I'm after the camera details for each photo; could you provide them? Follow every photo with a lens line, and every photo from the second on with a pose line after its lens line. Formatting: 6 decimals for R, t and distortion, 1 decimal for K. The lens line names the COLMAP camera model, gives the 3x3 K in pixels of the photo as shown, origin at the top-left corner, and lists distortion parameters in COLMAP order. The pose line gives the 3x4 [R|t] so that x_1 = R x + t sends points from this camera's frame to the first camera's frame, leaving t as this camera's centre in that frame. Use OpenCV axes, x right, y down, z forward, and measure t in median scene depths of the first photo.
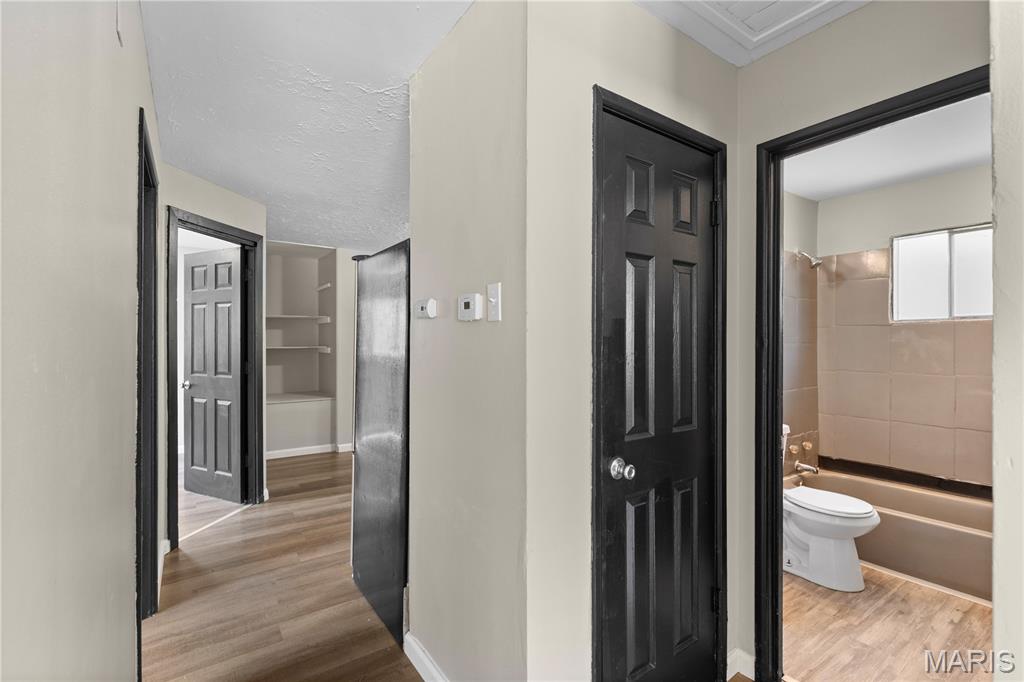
lens RADIAL K [[452.5, 0, 511.7], [0, 452.5, 341.5], [0, 0, 1]] dist [0.002307, 0.000425]
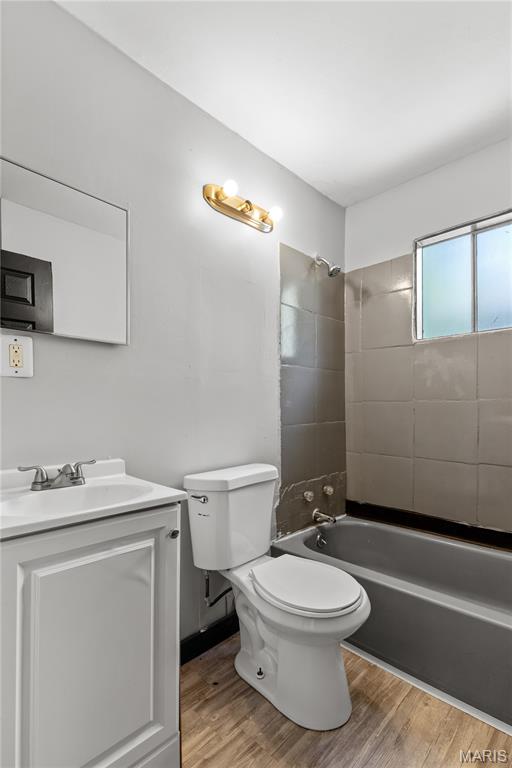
lens RADIAL K [[348.7, 0, 256.9], [0, 348.7, 407.5], [0, 0, 1]] dist [0.002109, -0.000085]
pose [[0.983427, -0.001473, 0.181300, 0.423329], [0.001599, 0.999999, -0.000550, 0.080187], [-0.181299, 0.000831, 0.983428, 0.406256]]
